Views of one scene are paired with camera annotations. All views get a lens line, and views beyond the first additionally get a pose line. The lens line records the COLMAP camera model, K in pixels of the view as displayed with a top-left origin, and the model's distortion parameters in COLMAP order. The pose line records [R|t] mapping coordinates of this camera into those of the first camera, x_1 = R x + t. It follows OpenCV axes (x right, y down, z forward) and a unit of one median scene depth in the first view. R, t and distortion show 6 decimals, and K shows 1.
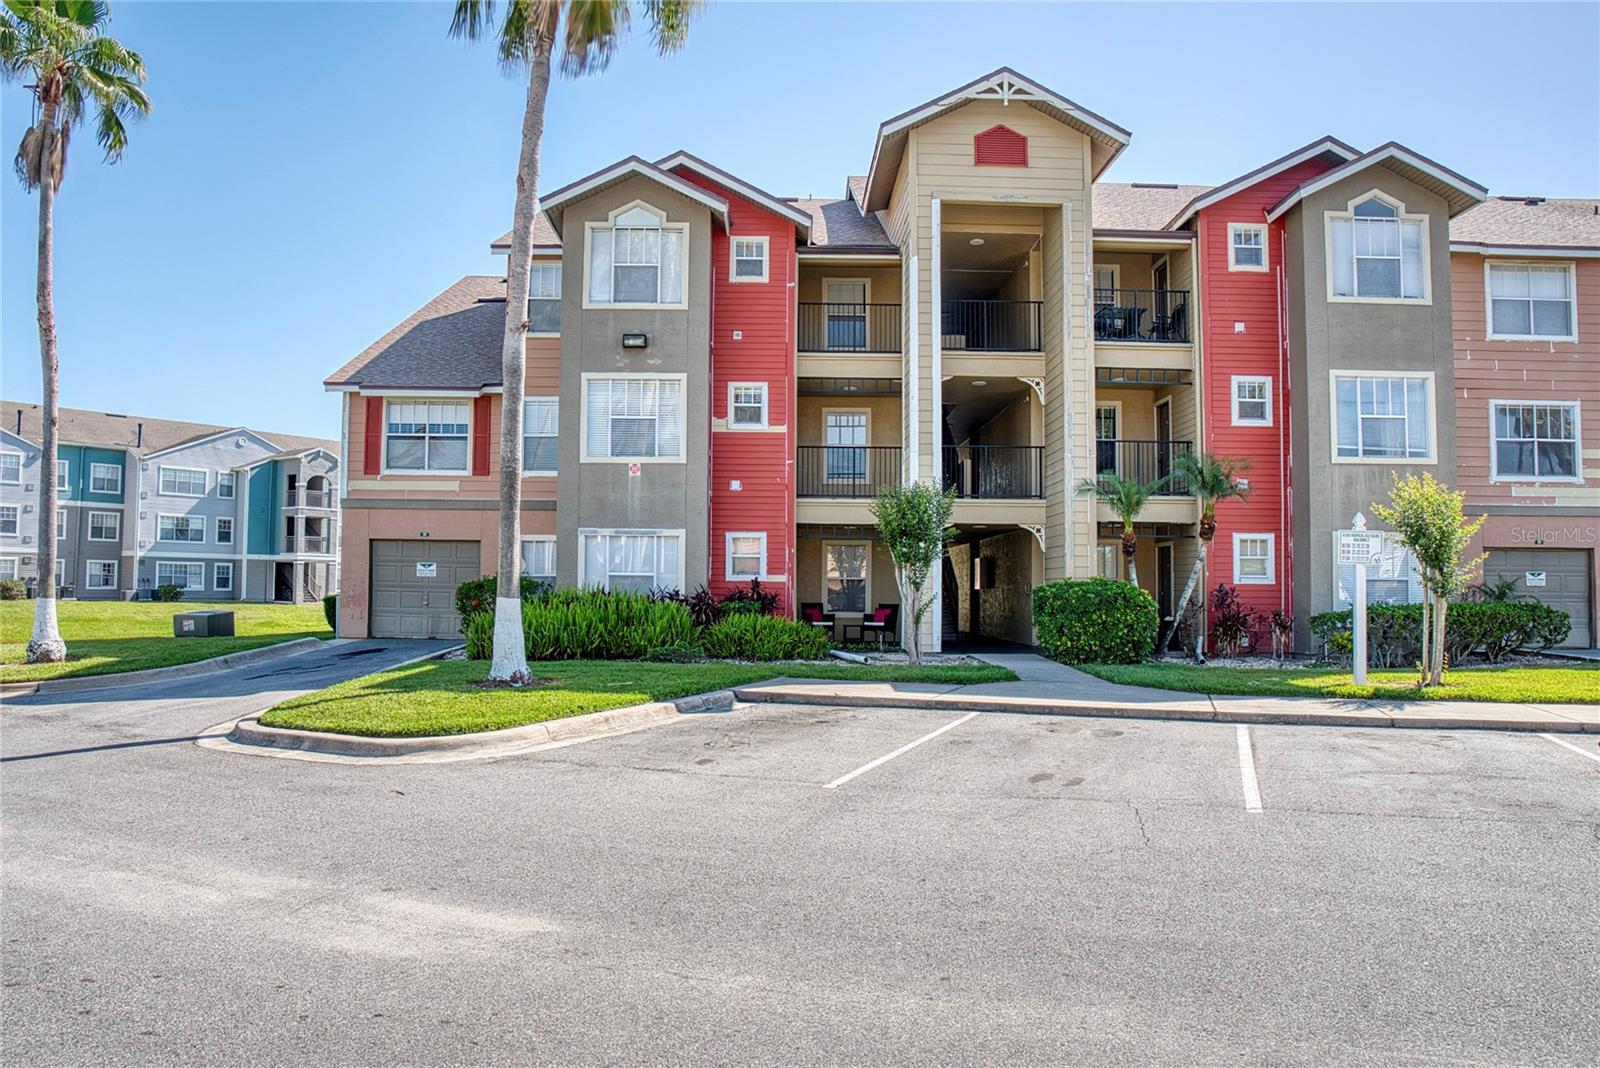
lens RADIAL K [[1137.5, 0, 791.8], [0, 1137.5, 534.3], [0, 0, 1]] dist [-0.108638, 0.074162]
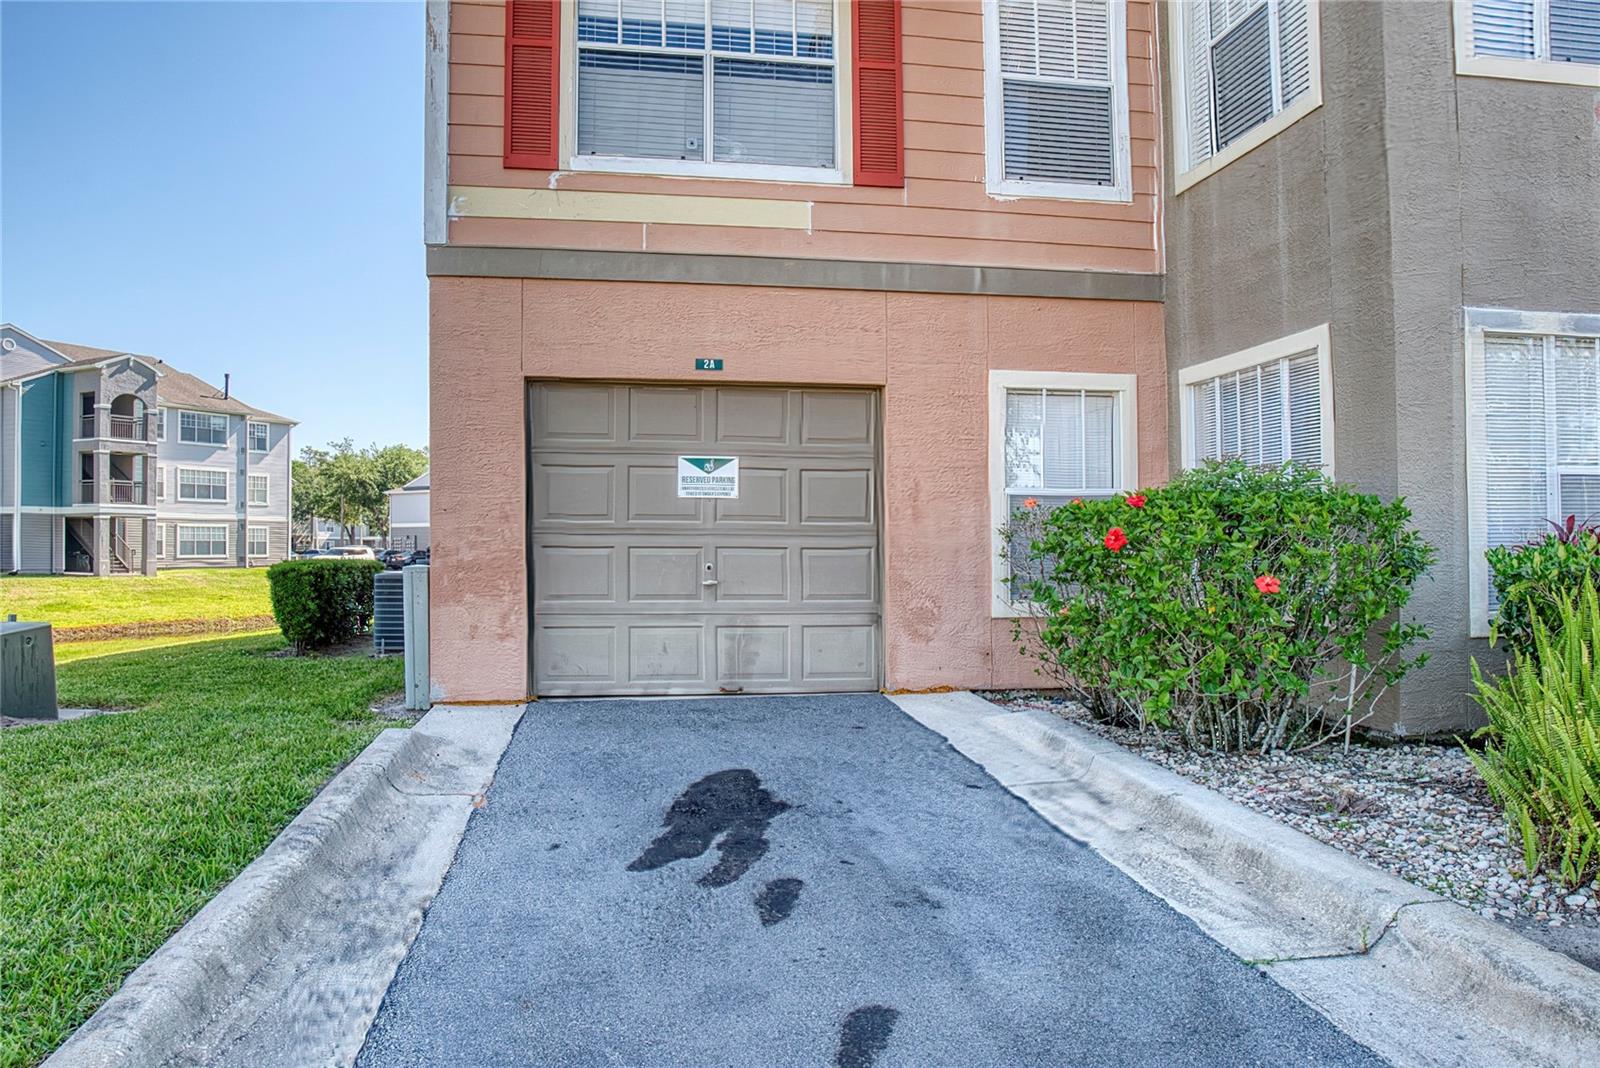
lens RADIAL K [[1137.5, 0, 791.8], [0, 1137.5, 534.3], [0, 0, 1]] dist [-0.108638, 0.074162]
pose [[0.986338, -0.011578, 0.164326, -0.126557], [0.005526, 0.999291, 0.037244, 0.012695], [-0.164641, -0.035827, 0.985703, 0.242874]]
